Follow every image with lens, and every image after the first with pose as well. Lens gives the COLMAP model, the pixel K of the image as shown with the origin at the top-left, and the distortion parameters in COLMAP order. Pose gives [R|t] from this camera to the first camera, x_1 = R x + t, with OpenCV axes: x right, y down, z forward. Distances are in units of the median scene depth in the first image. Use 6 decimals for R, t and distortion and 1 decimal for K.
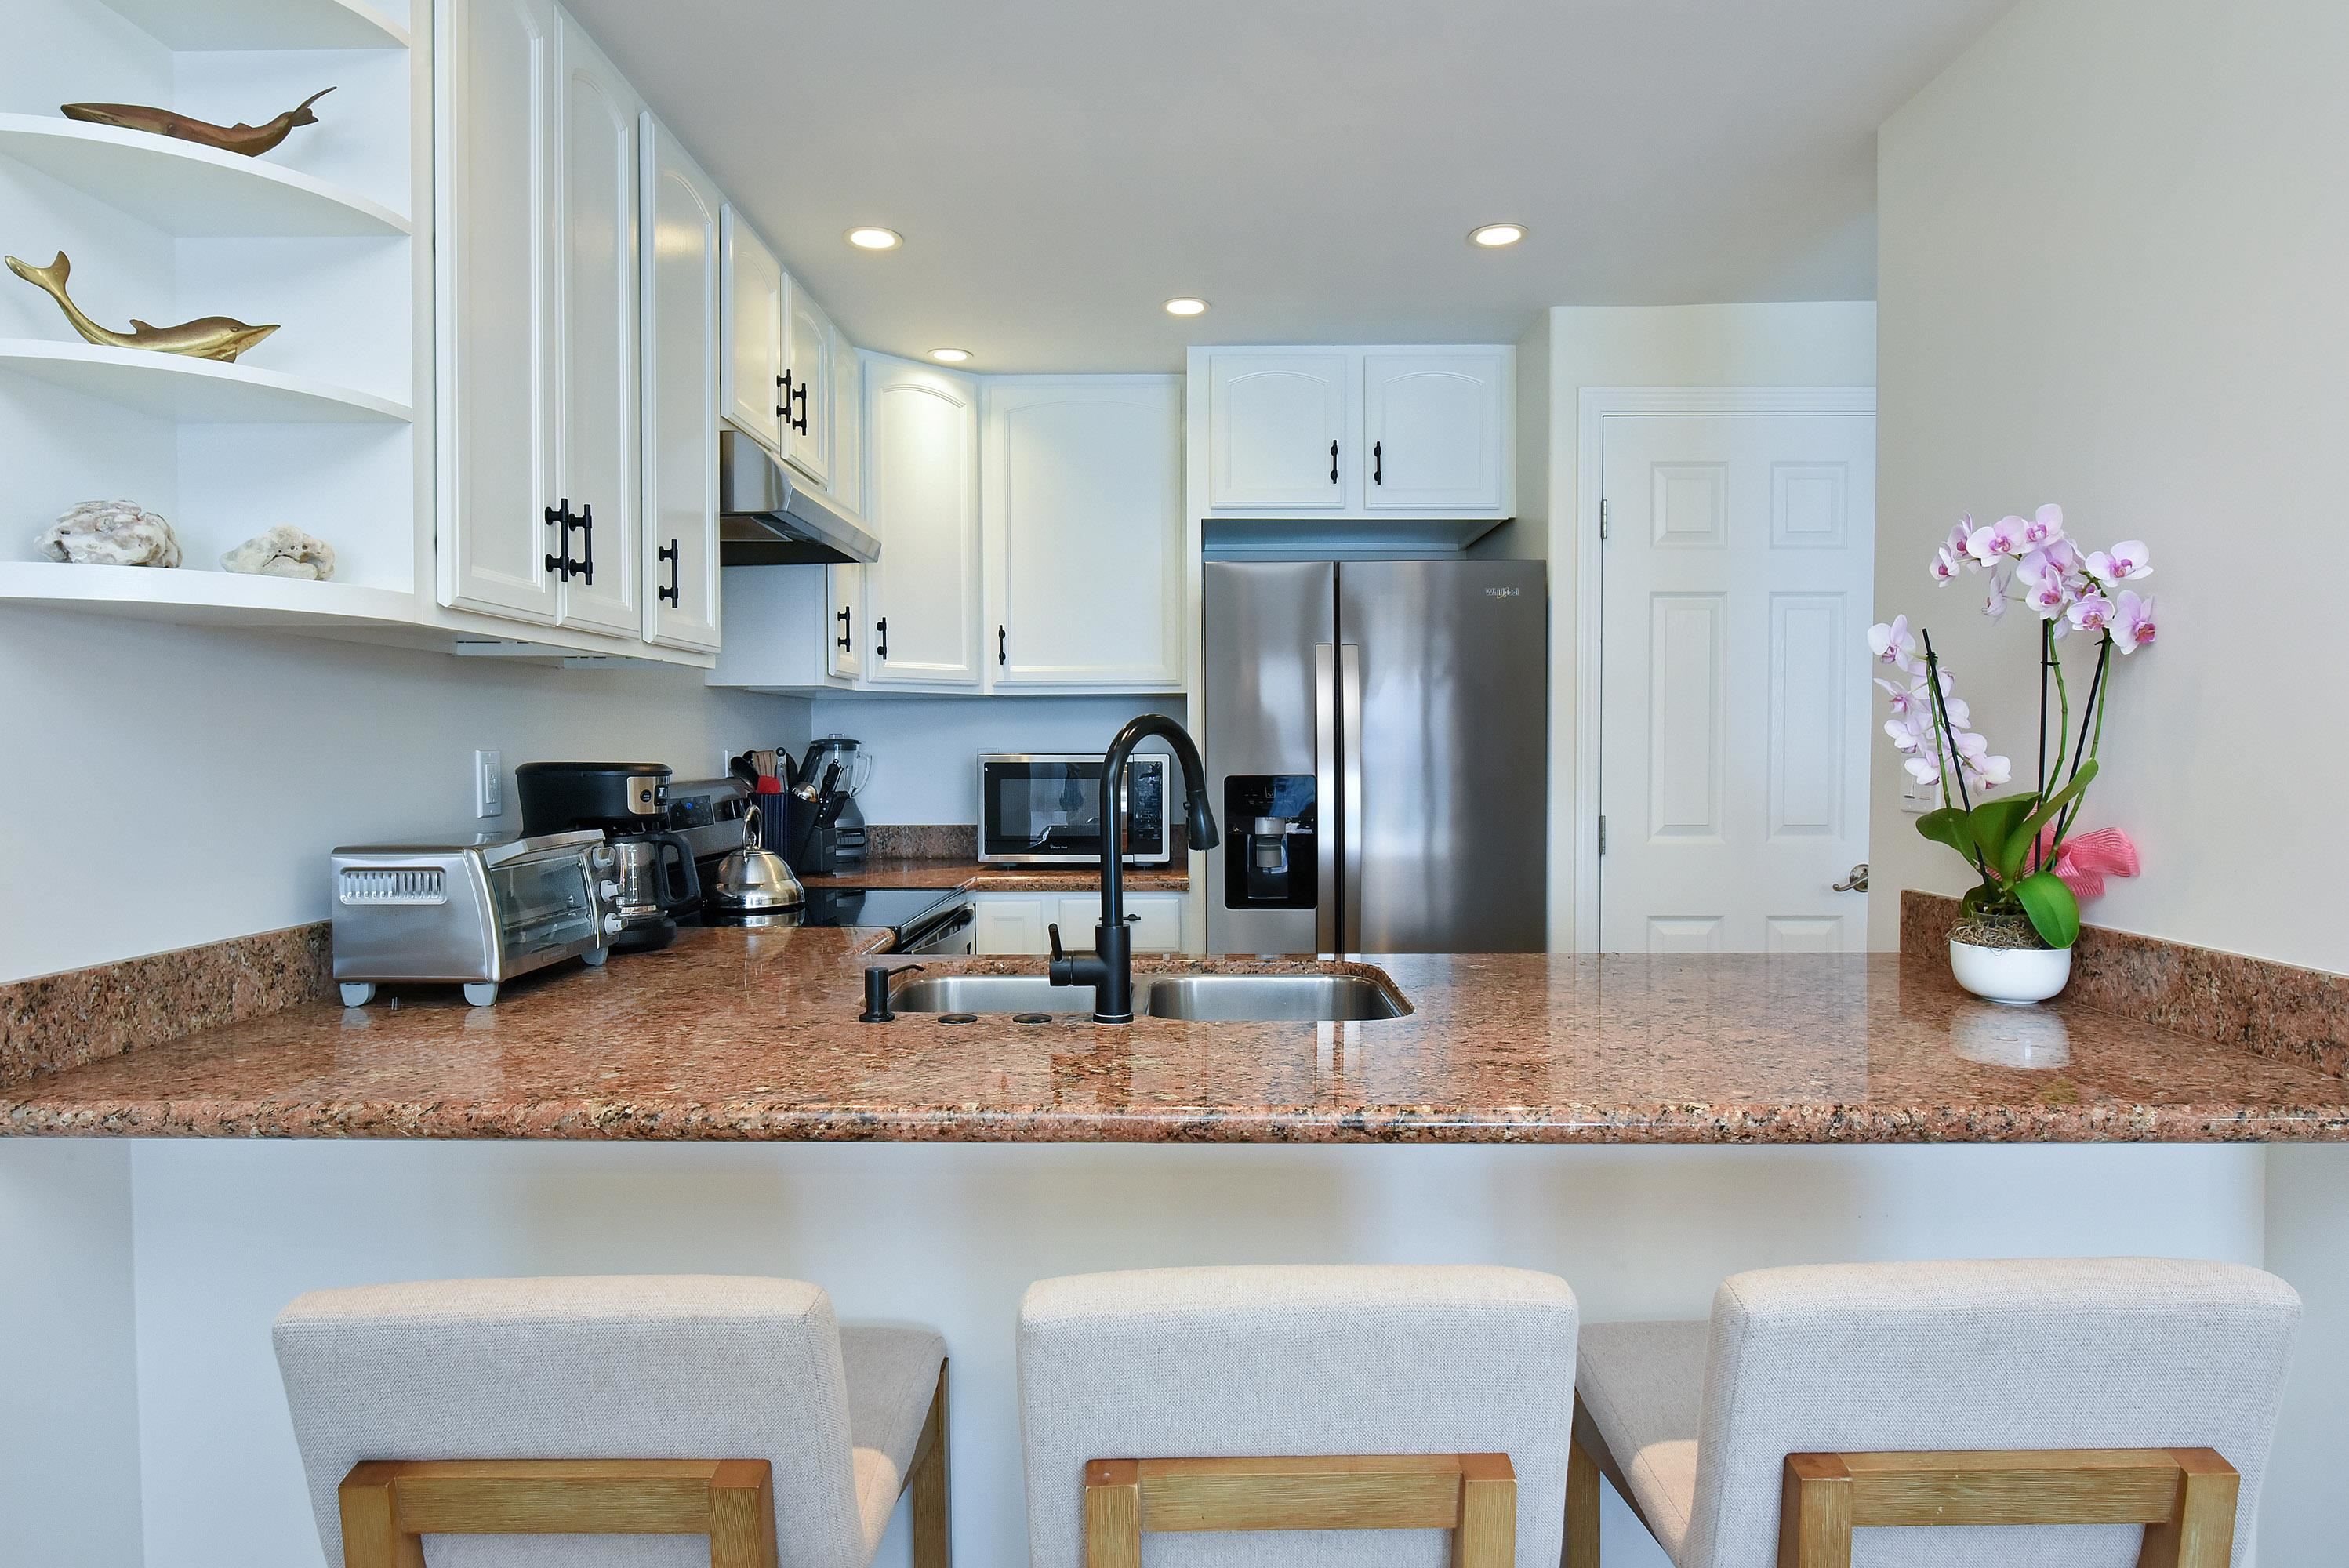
lens RADIAL K [[1307.1, 0, 1148.5], [0, 1307.1, 769.6], [0, 0, 1]] dist [-0.007342, -0.000085]
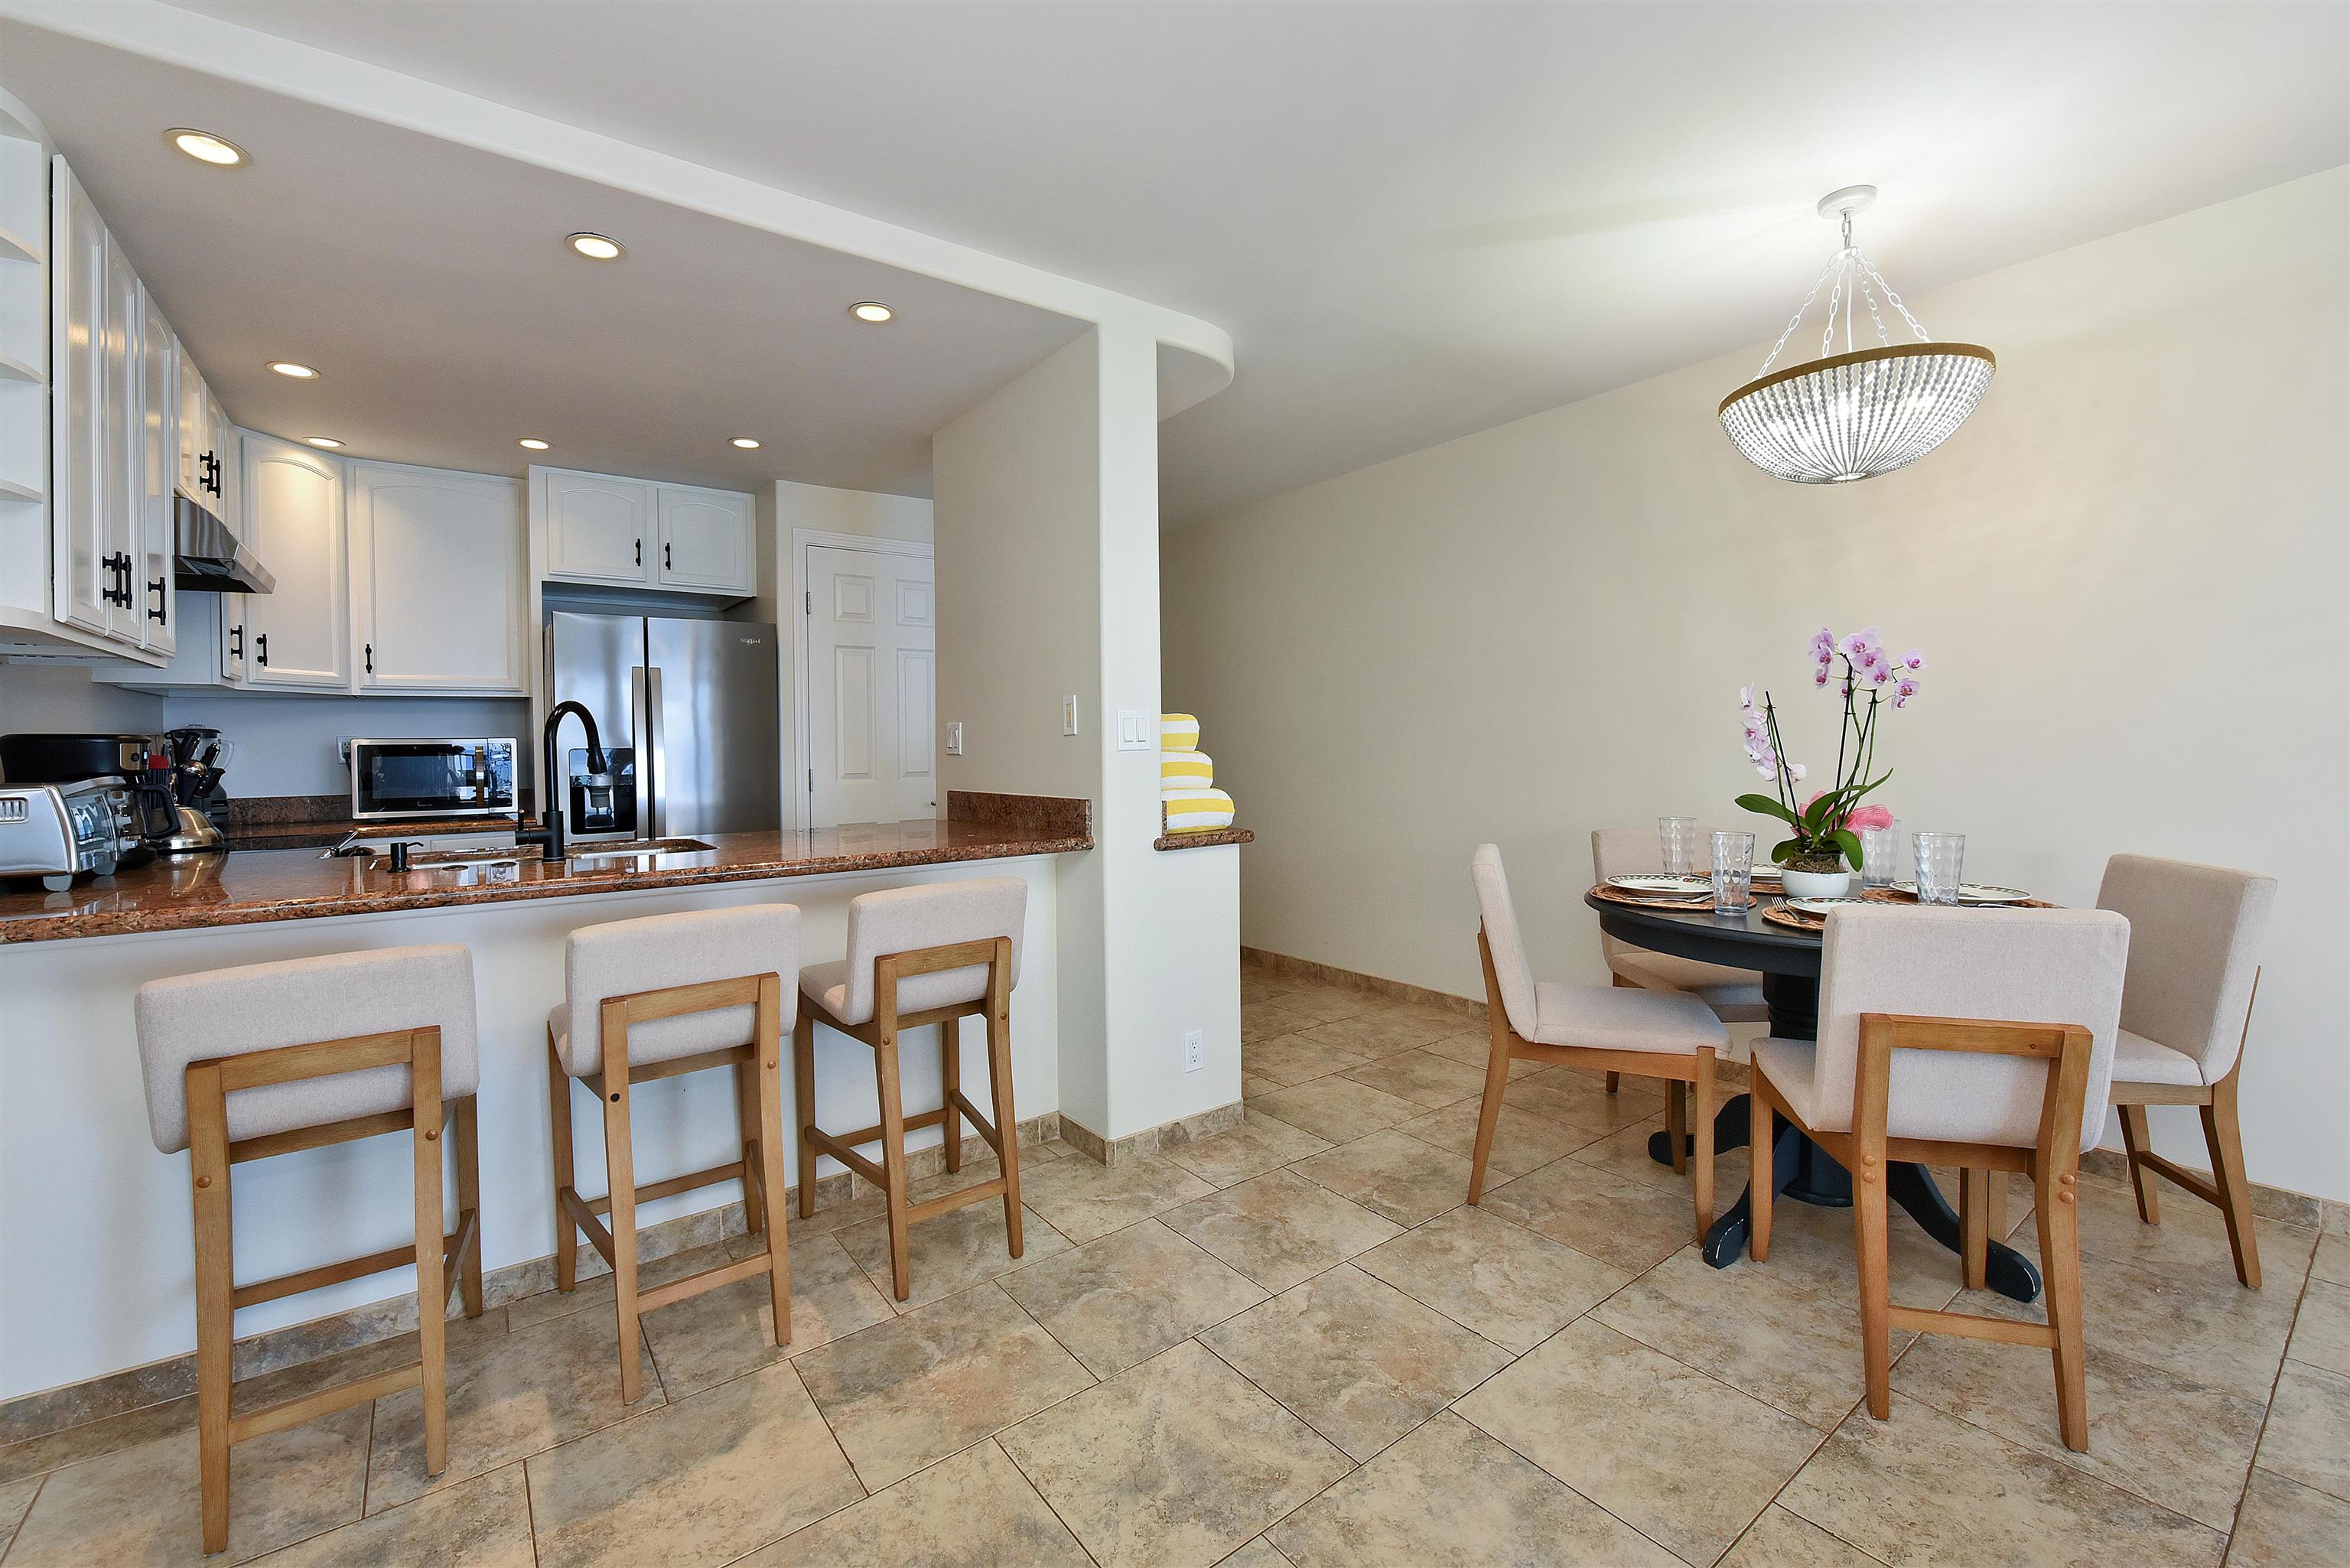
lens RADIAL K [[970.0, 0, 1135.9], [0, 970.0, 755.5], [0, 0, 1]] dist [-0.006757, -0.001425]
pose [[0.793563, -0.016532, 0.608263, -0.125091], [0.022887, 0.999734, -0.002687, 0.036224], [-0.608057, 0.016054, 0.793731, -0.380318]]
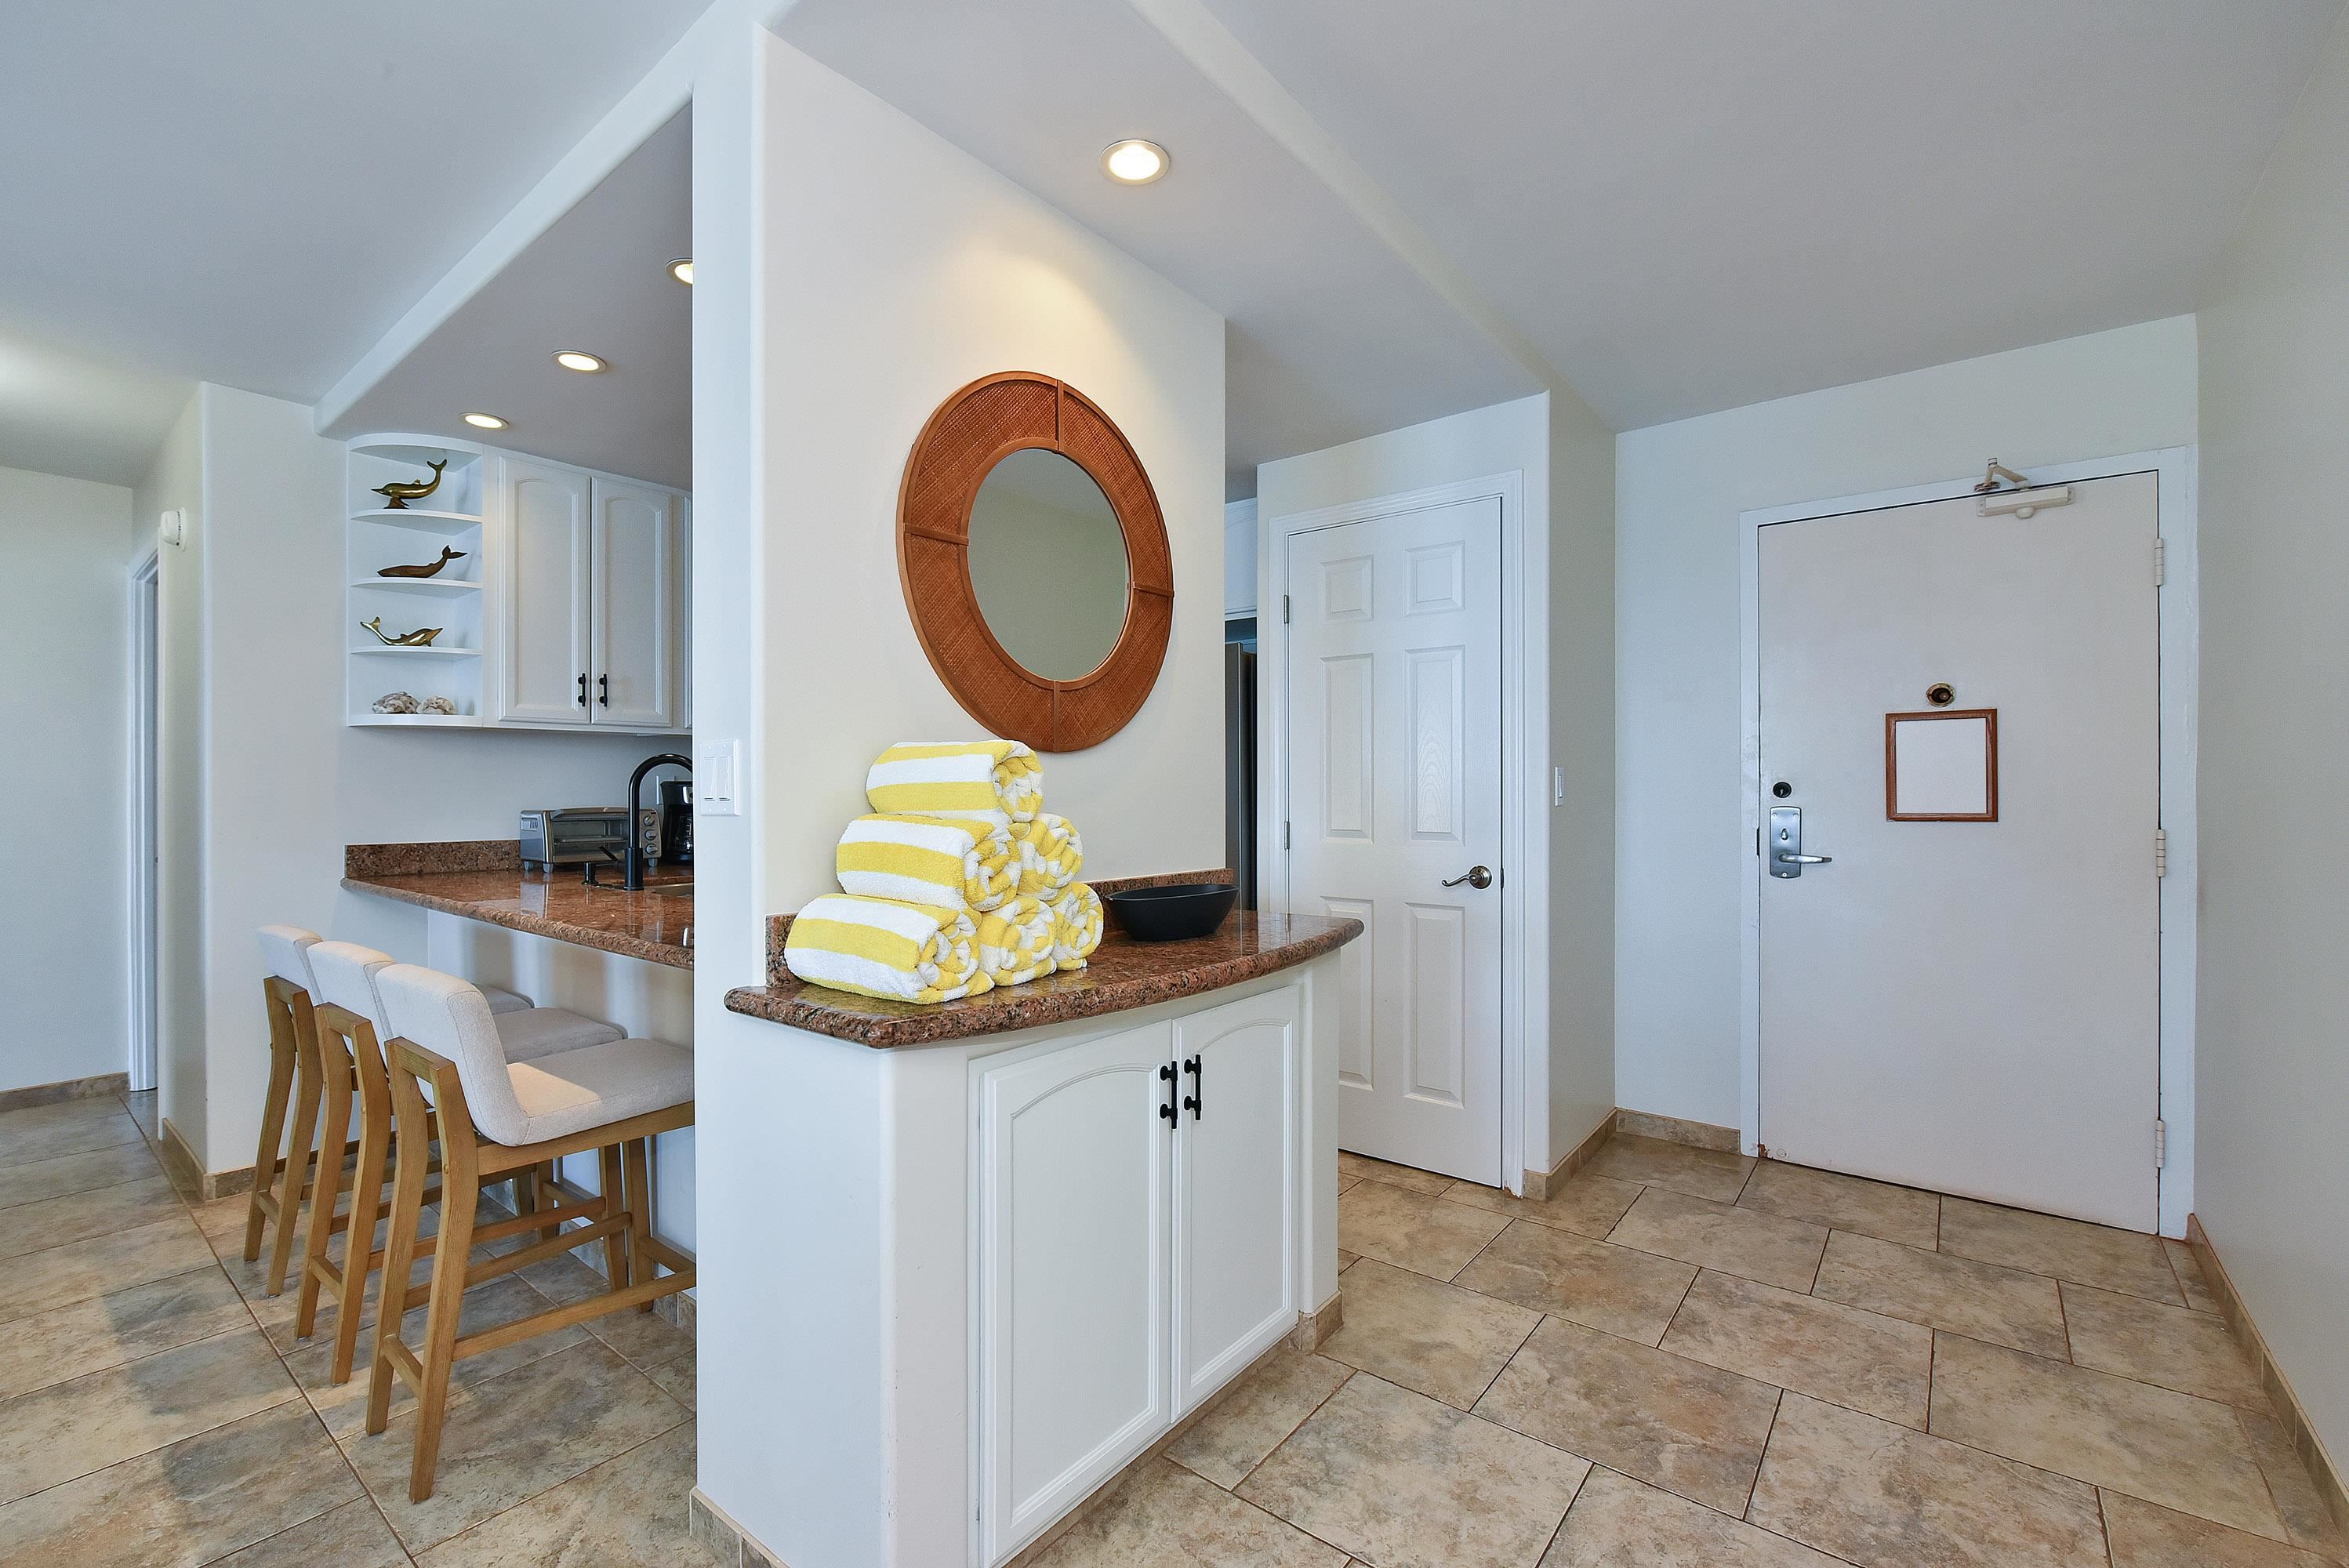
lens RADIAL K [[969.6, 0, 1207.7], [0, 969.6, 778.5], [0, 0, 1]] dist [-0.006757, -0.001425]
pose [[0.804257, -0.006922, -0.594242, 1.048039], [-0.009217, 0.999667, -0.024119, 0.018050], [0.594211, 0.024875, 0.803925, 0.145764]]
